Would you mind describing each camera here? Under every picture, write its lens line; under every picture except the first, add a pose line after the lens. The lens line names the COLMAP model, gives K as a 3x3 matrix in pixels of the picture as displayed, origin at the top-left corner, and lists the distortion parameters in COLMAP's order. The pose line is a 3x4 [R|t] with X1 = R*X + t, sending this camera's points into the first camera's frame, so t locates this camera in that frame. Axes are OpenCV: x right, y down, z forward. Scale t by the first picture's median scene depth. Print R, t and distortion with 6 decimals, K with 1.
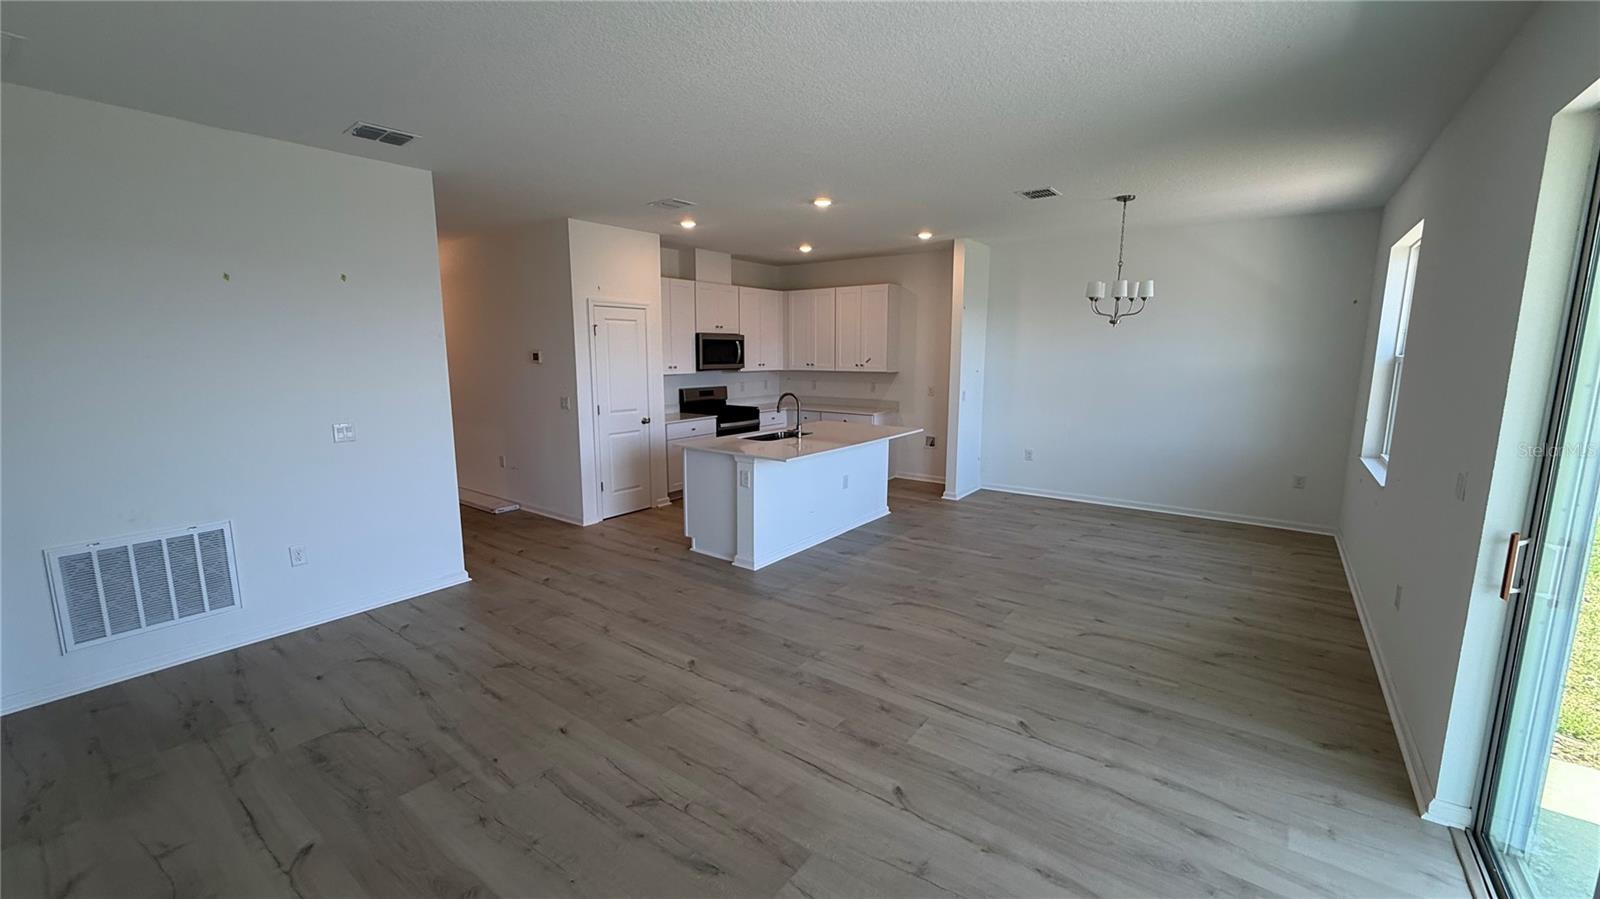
lens RADIAL K [[644.3, 0, 795.4], [0, 644.3, 447.6], [0, 0, 1]] dist [-0.002327, -0.000632]
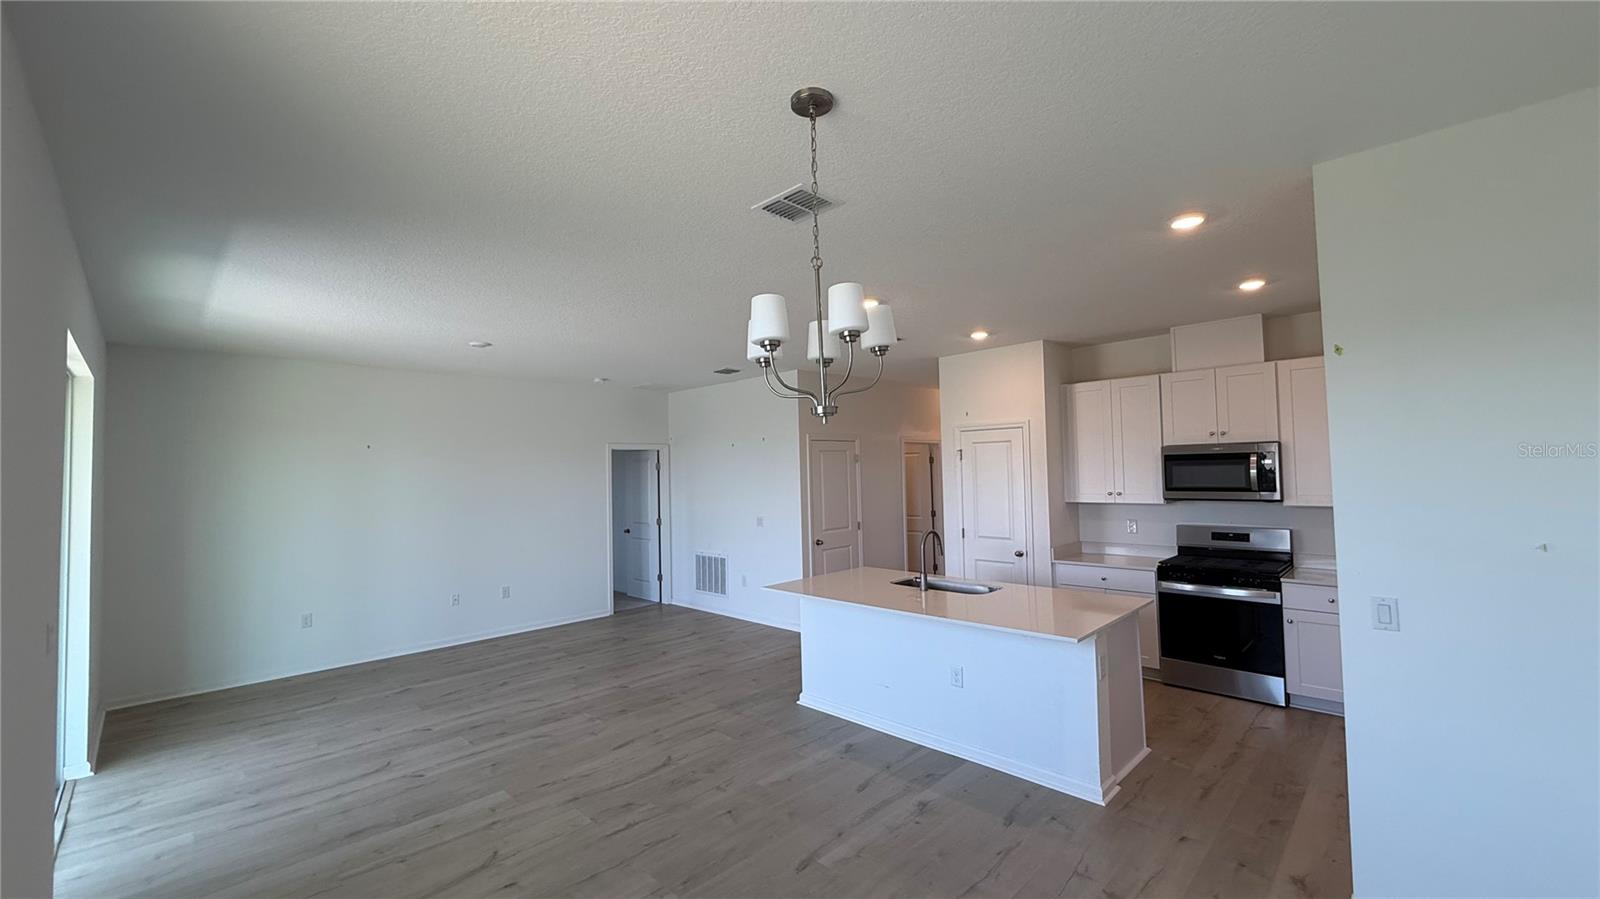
lens RADIAL K [[644.3, 0, 794.6], [0, 644.3, 453.0], [0, 0, 1]] dist [-0.002327, -0.000632]
pose [[-0.153323, -0.030887, -0.987693, 1.211882], [-0.128501, 0.991648, -0.011063, -0.228841], [0.979785, 0.125224, -0.156011, 1.472445]]
